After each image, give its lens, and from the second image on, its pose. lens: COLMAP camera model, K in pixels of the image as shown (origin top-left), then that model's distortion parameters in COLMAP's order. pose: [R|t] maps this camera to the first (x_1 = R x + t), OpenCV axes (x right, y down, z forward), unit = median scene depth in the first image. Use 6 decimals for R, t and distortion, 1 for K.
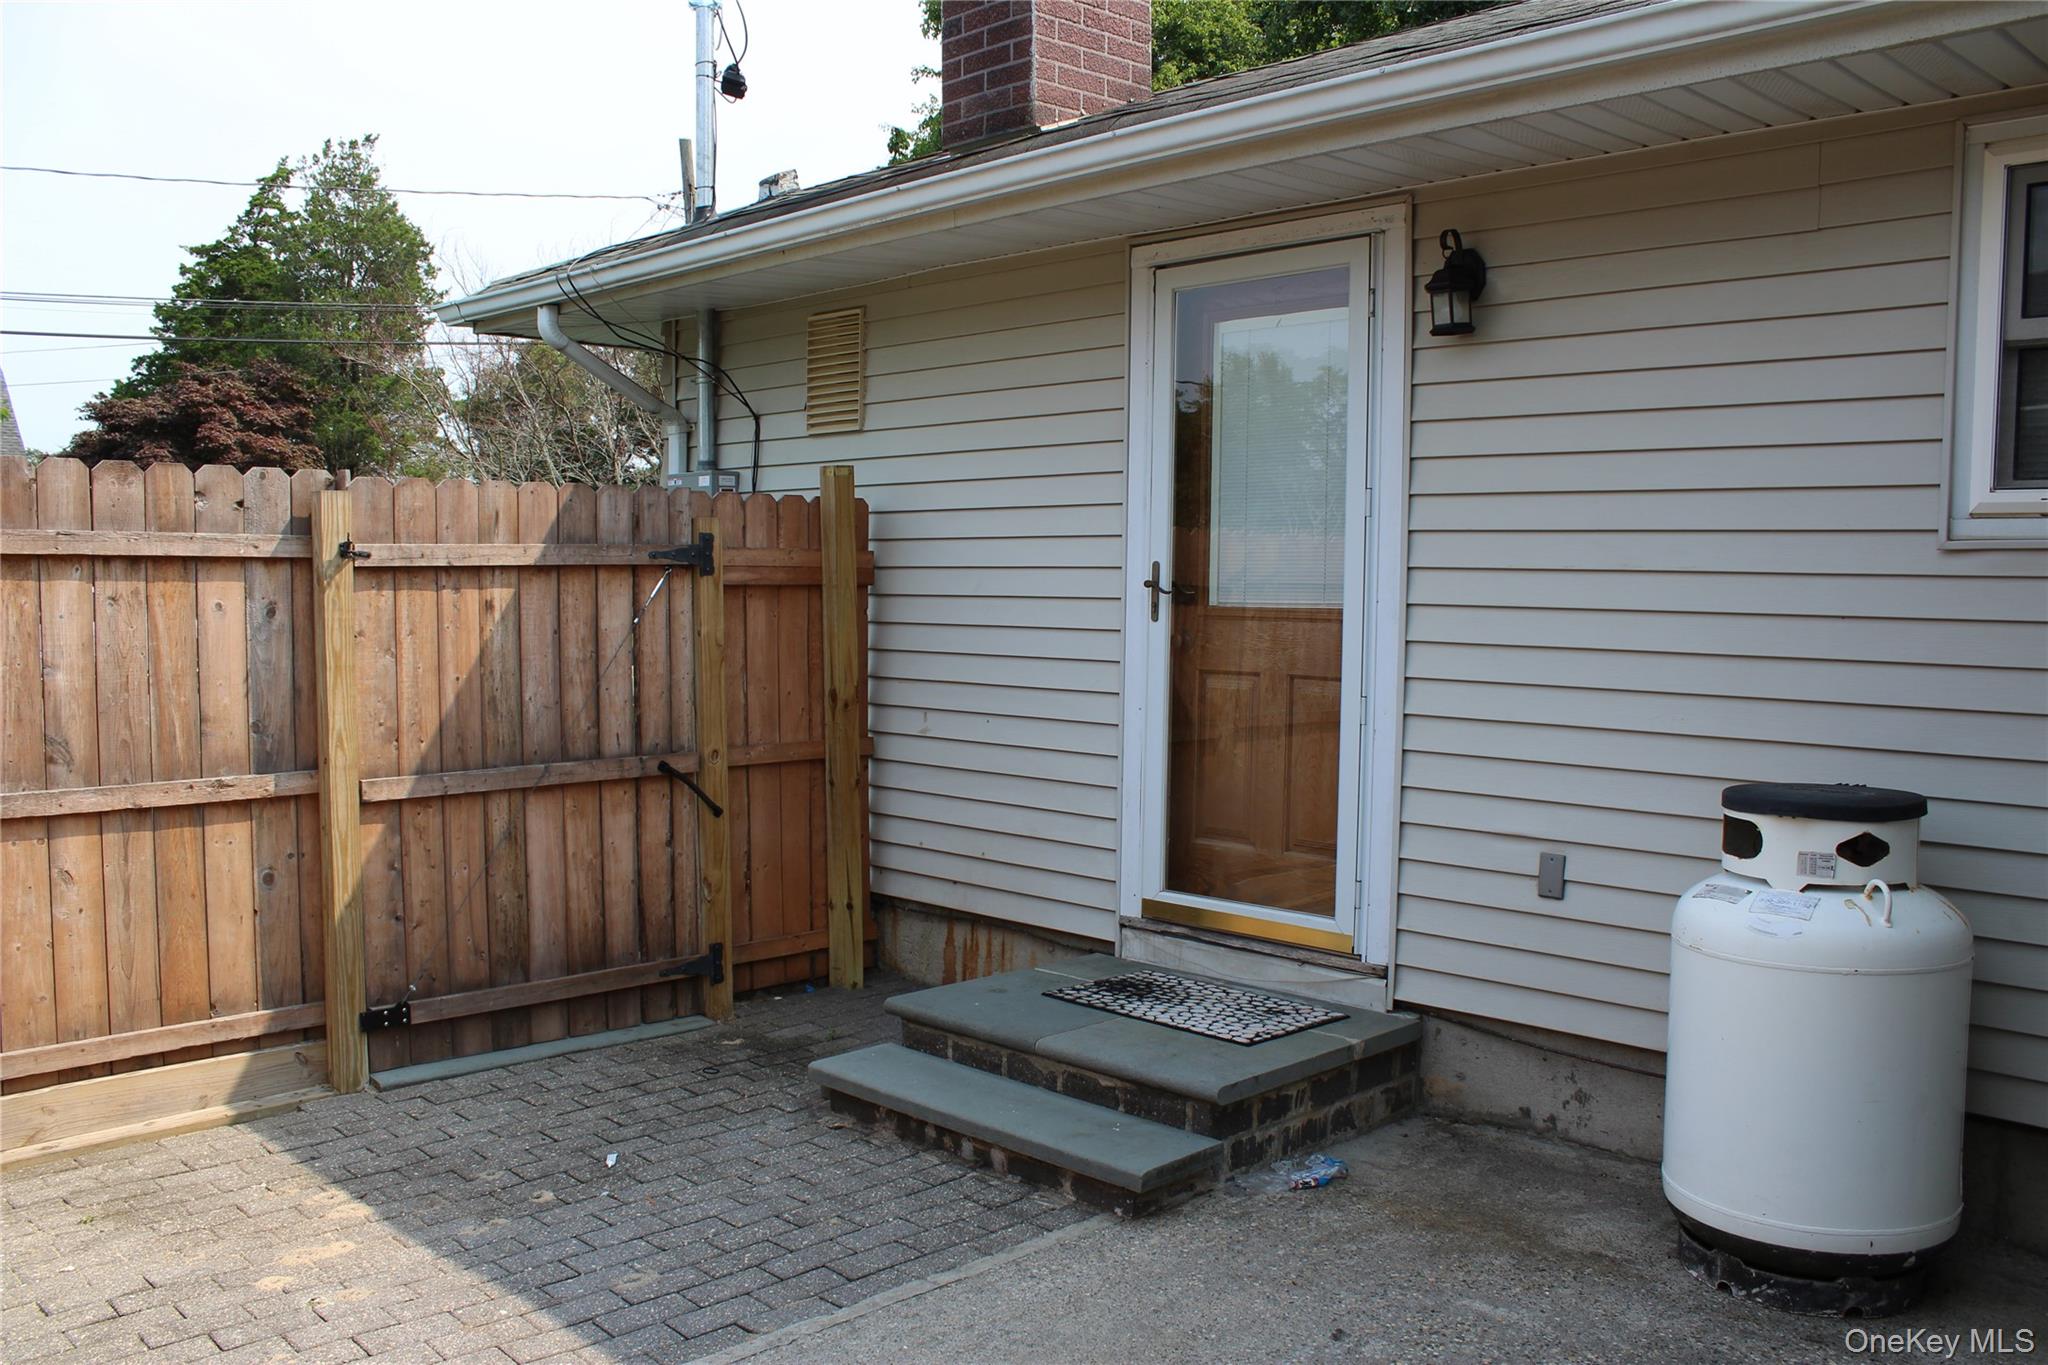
lens RADIAL K [[1706.2, 0, 1024.0], [0, 1706.2, 682.5], [0, 0, 1]] dist [-0.183892, 0.169756]
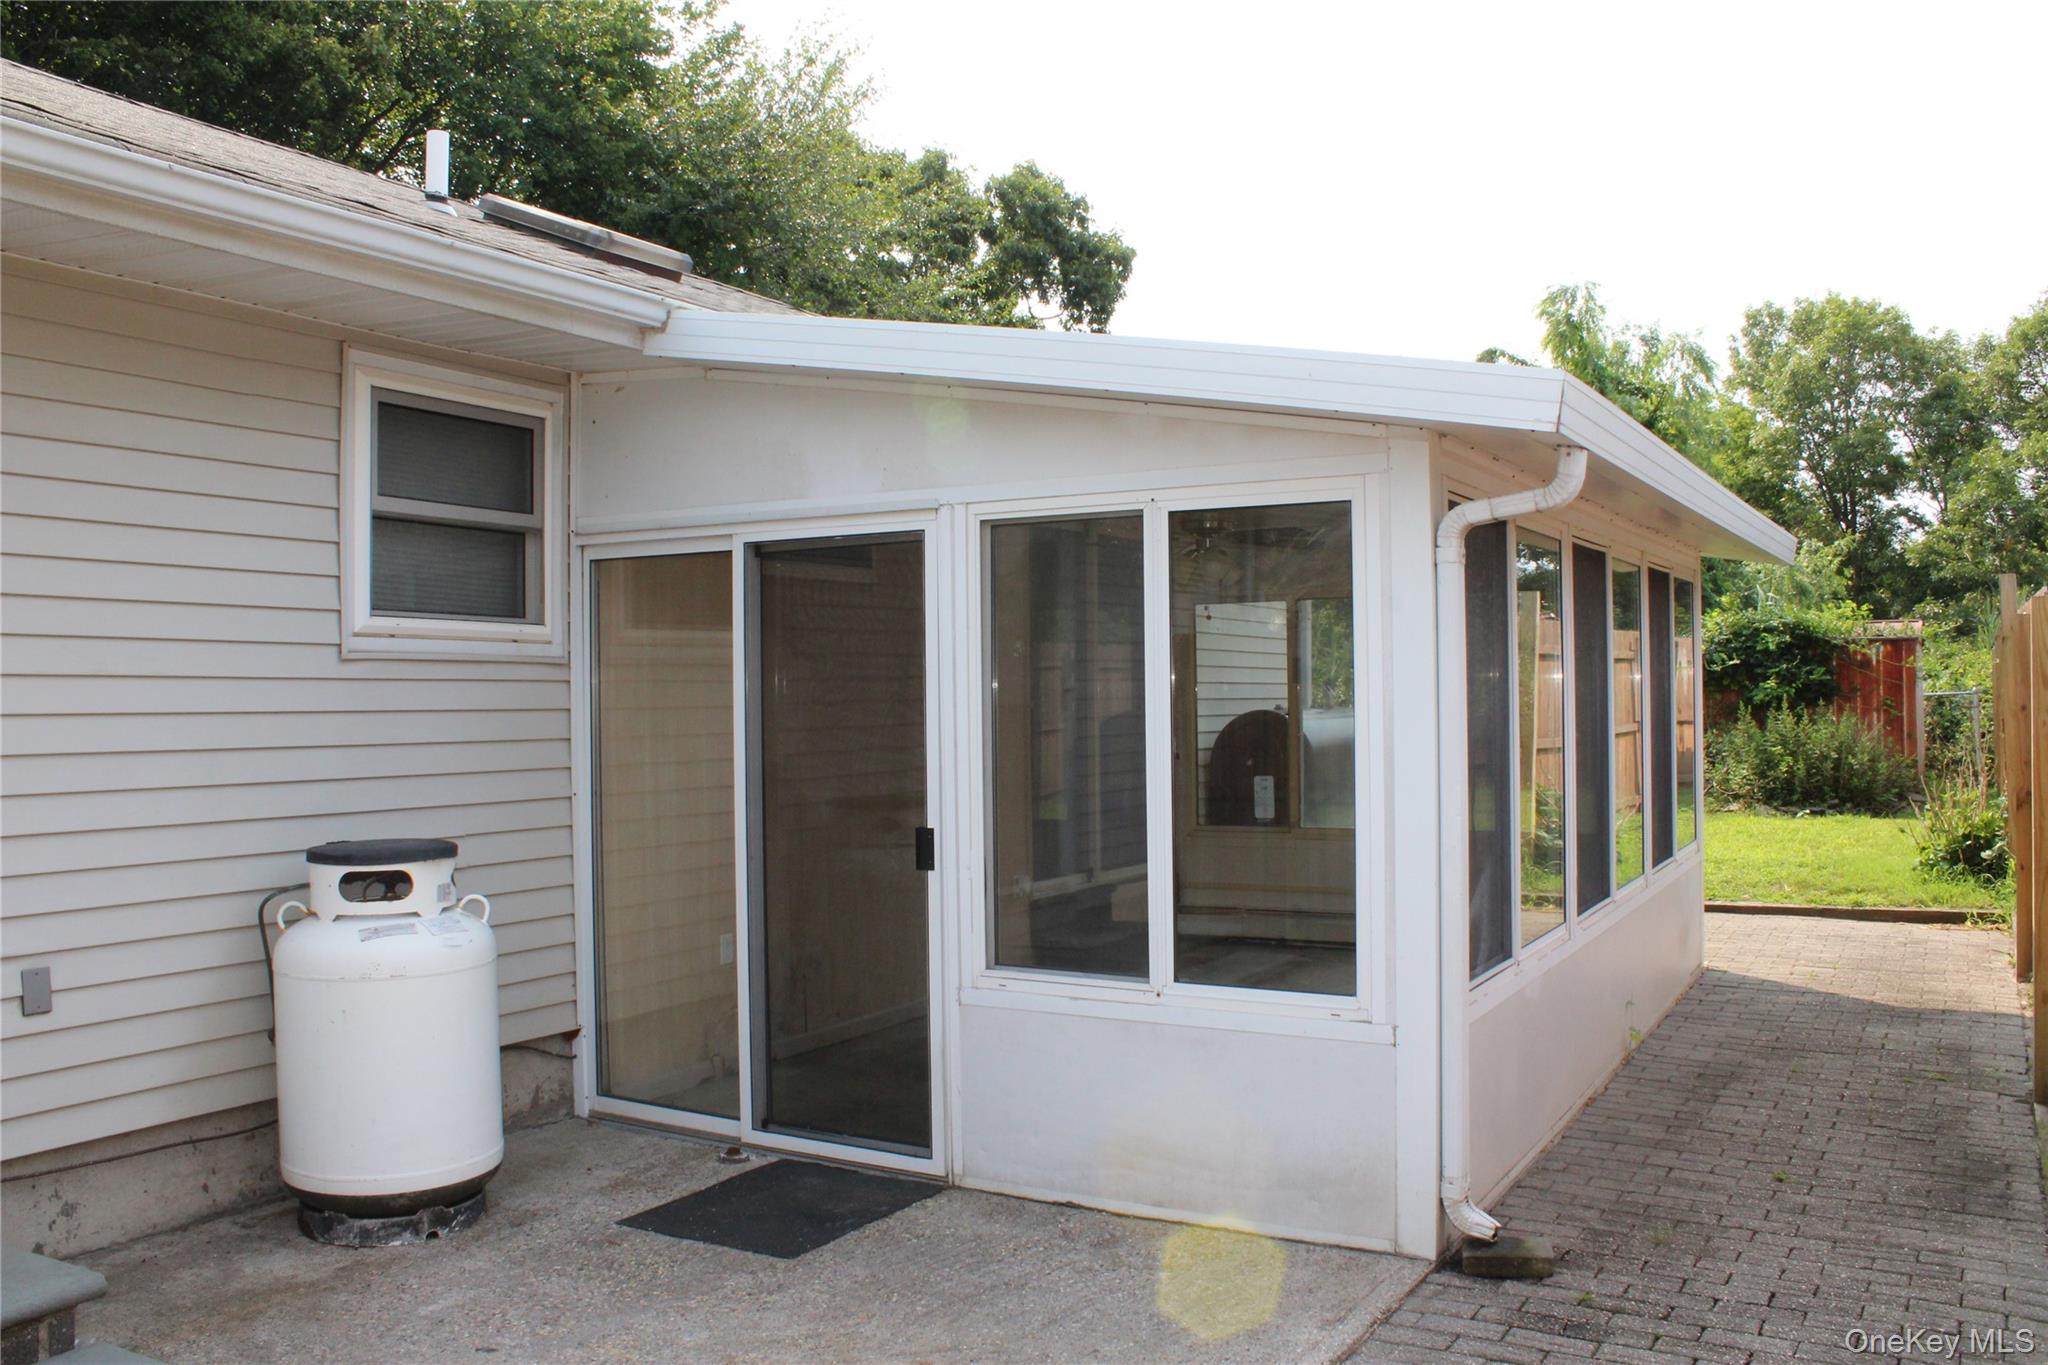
lens RADIAL K [[1706.2, 0, 1024.0], [0, 1706.2, 682.5], [0, 0, 1]] dist [-0.183892, 0.169756]
pose [[-0.261610, 0.002075, 0.965172, -0.896058], [0.066396, 0.997667, 0.015851, -0.047513], [-0.962887, 0.068230, -0.261137, 0.828626]]
